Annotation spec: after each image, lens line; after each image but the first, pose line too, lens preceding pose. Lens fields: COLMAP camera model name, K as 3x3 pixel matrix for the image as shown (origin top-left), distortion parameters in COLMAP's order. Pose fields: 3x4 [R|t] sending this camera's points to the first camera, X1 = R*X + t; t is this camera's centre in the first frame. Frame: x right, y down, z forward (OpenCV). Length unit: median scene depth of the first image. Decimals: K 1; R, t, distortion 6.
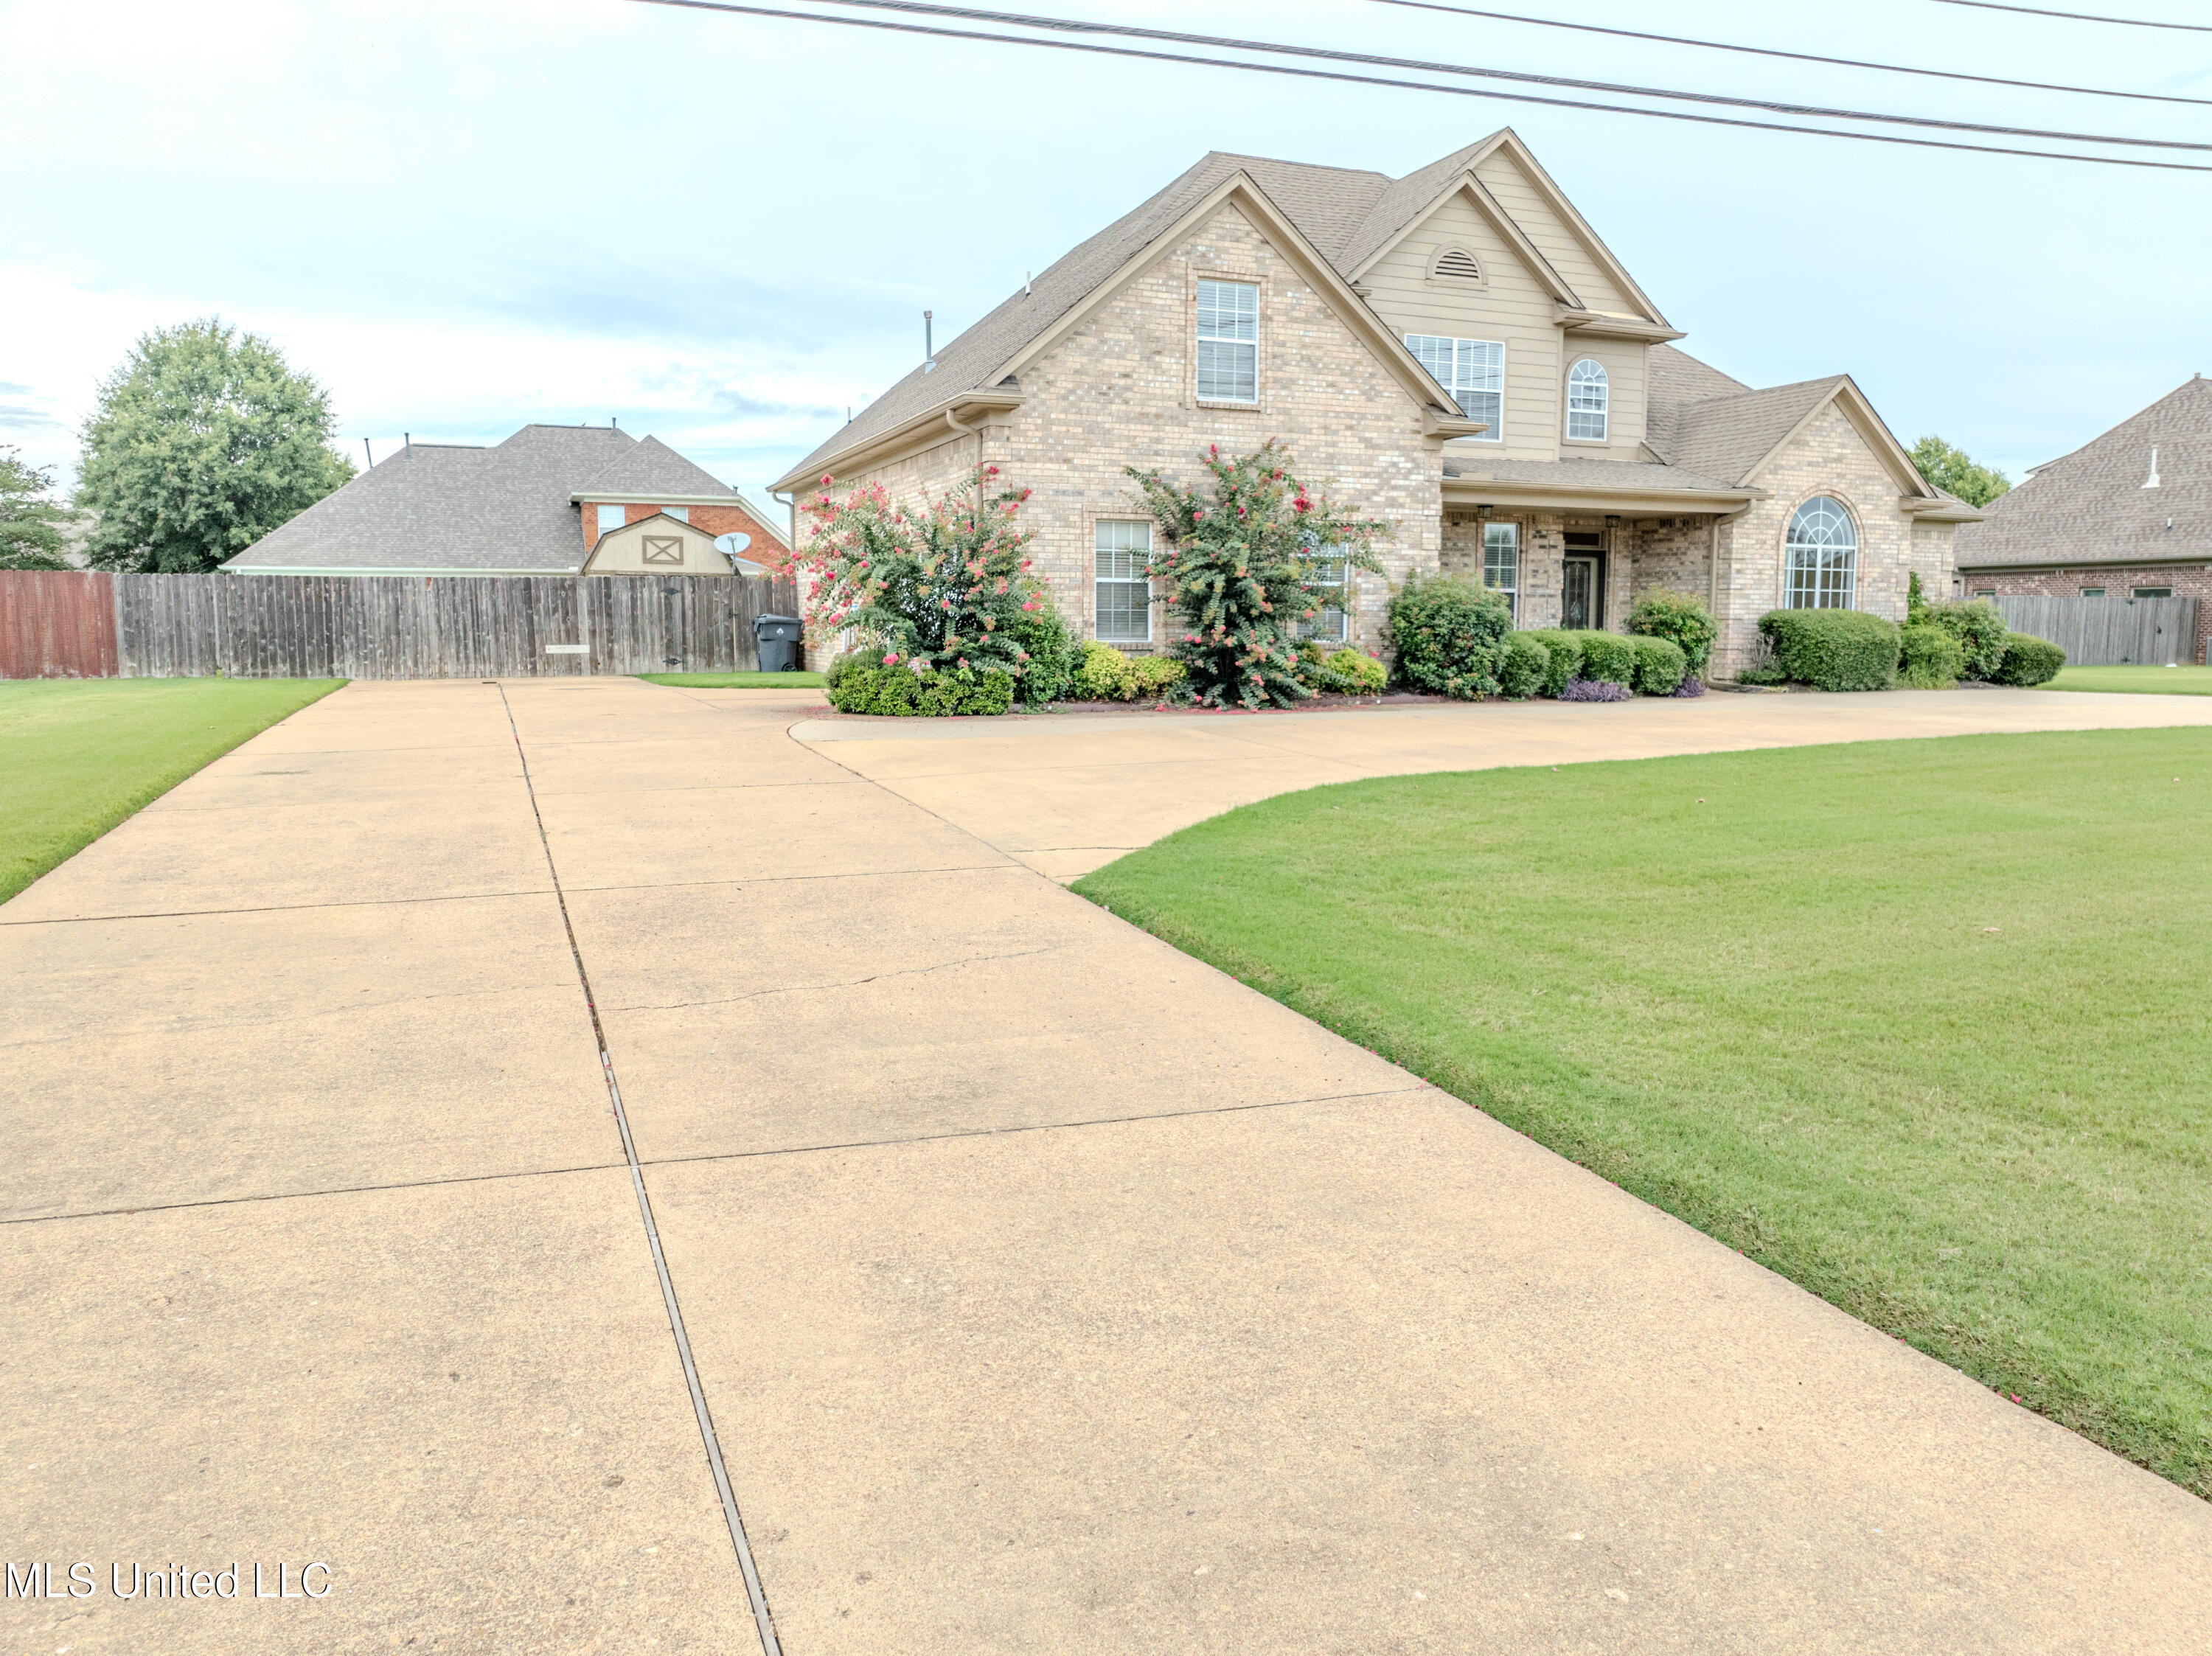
lens RADIAL K [[1555.1, 0, 1114.2], [0, 1555.1, 819.5], [0, 0, 1]] dist [-0.036820, -0.000901]
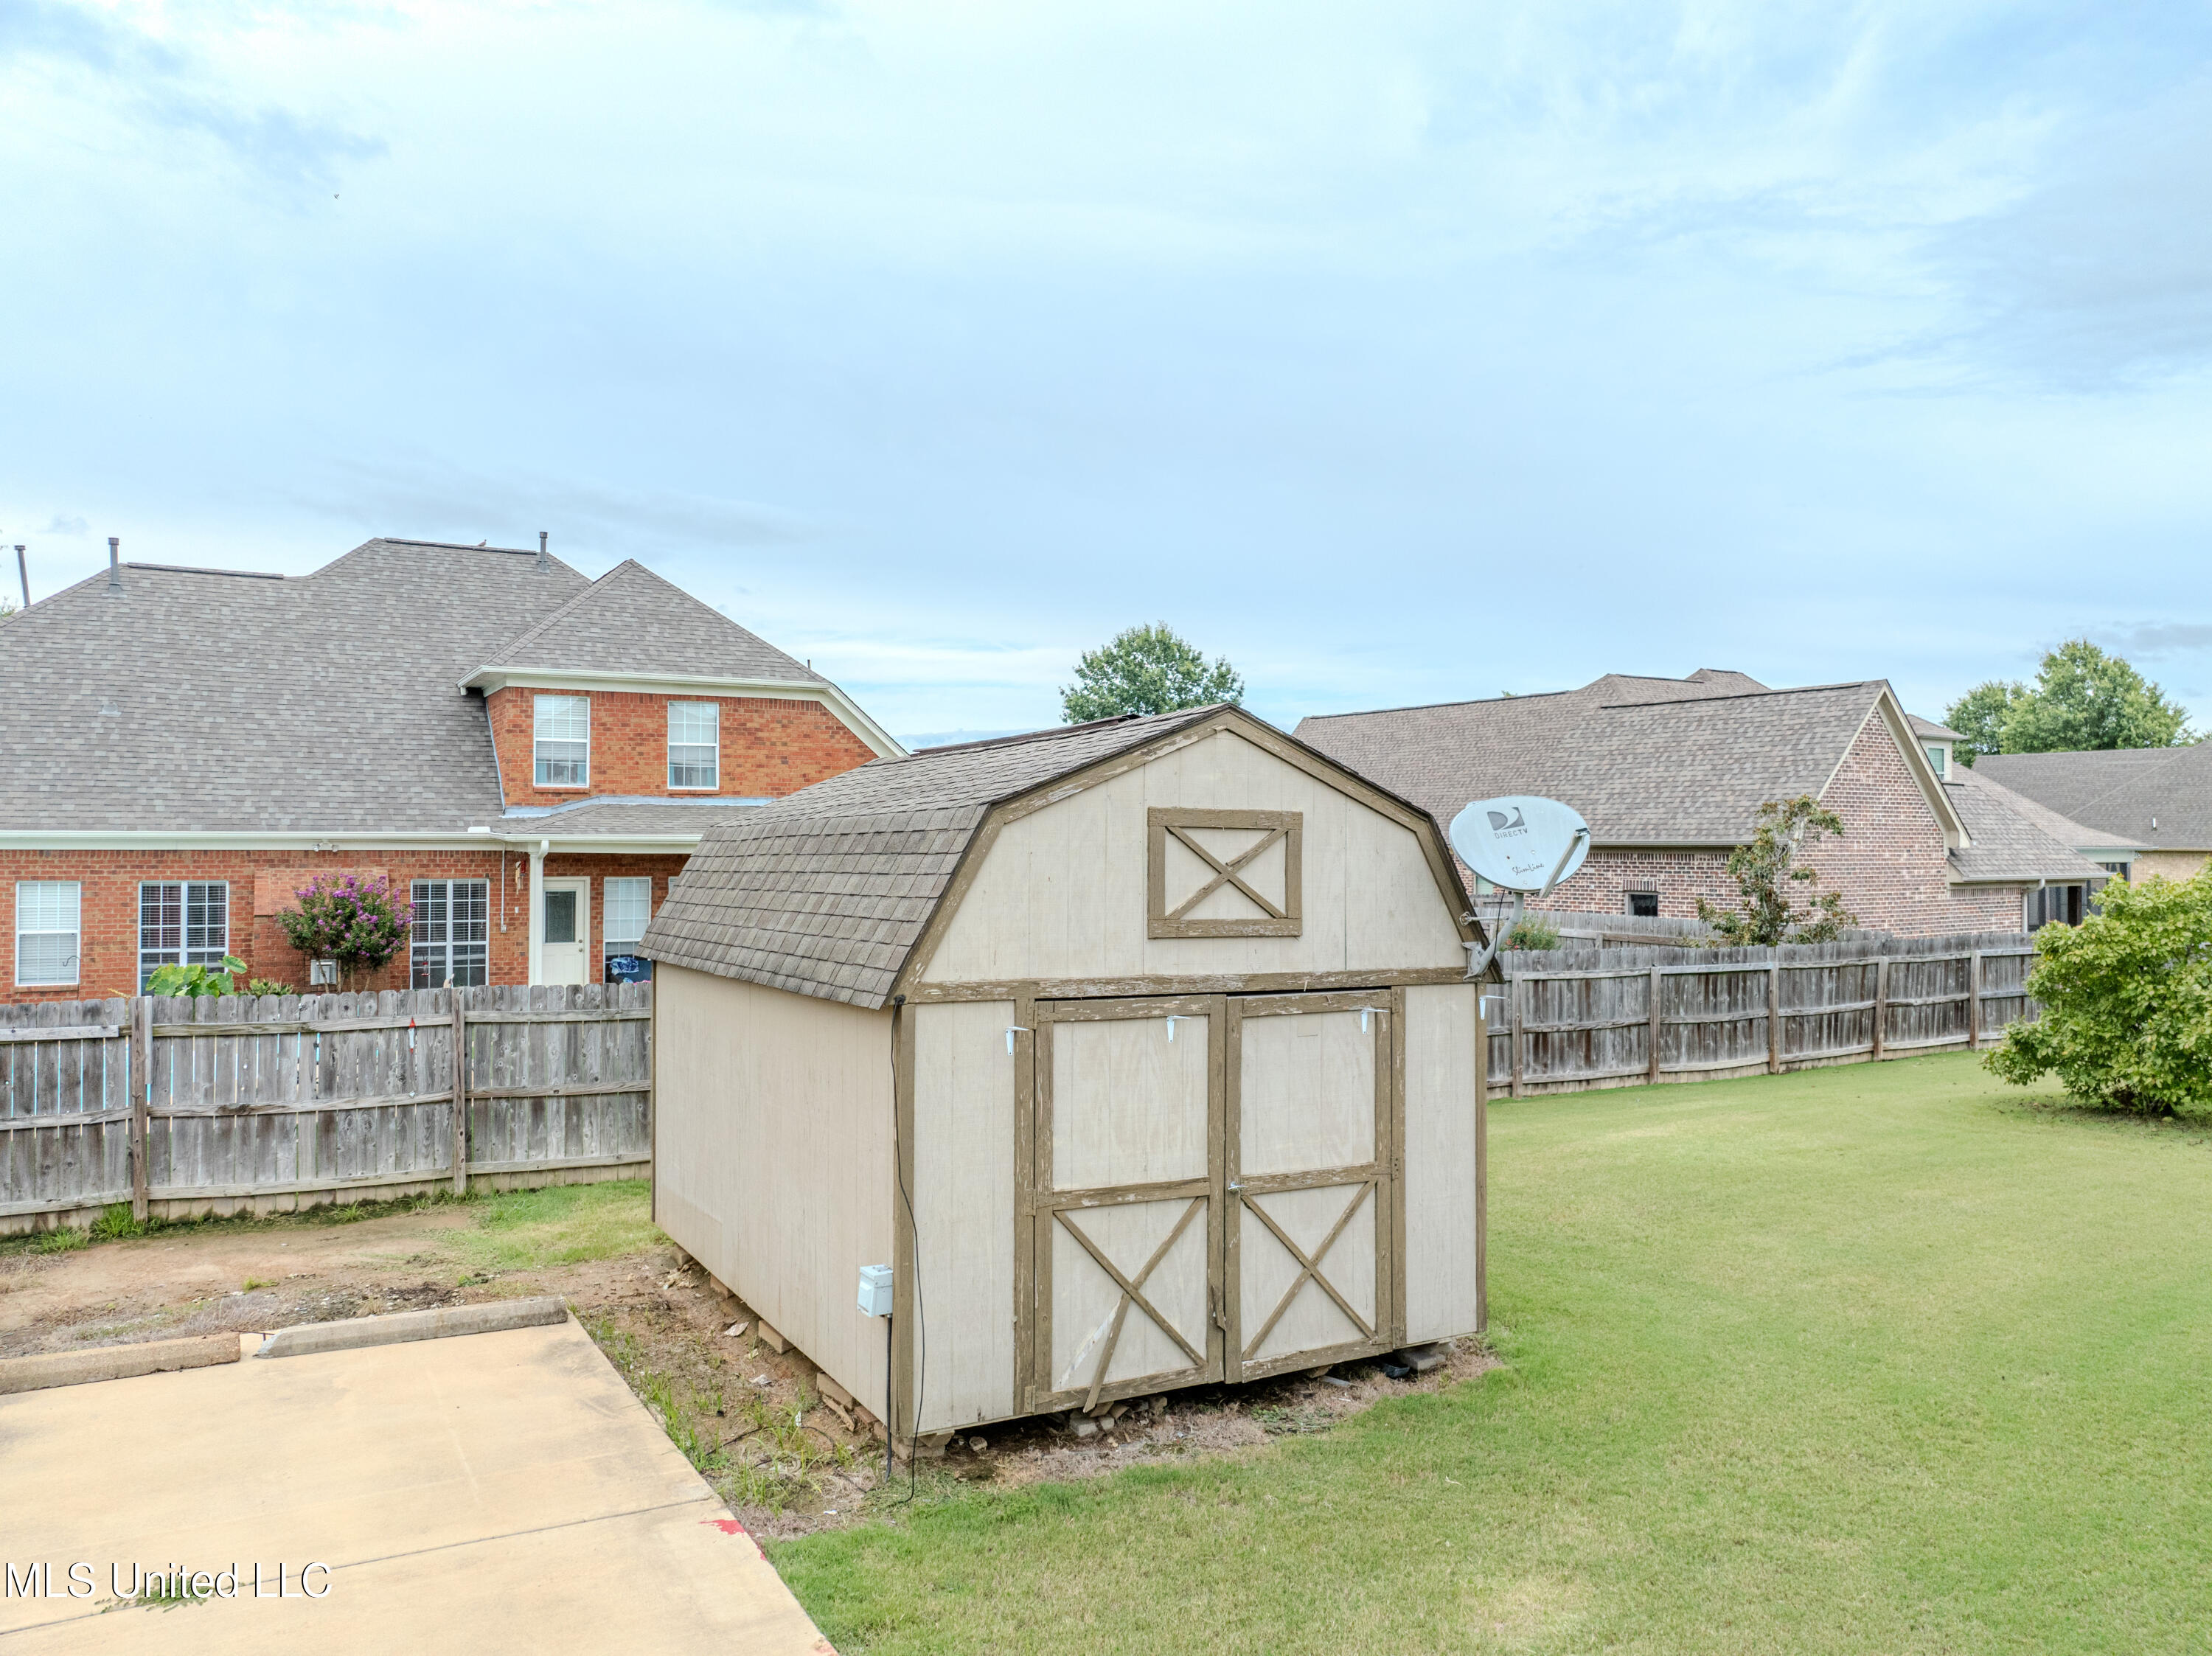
lens RADIAL K [[1563.5, 0, 1113.5], [0, 1563.5, 823.1], [0, 0, 1]] dist [-0.039533, 0.000525]
pose [[0.991400, 0.002446, 0.130844, -0.525069], [0.014618, 0.991498, -0.129295, -0.239784], [-0.130048, 0.130096, 0.982936, 1.230190]]
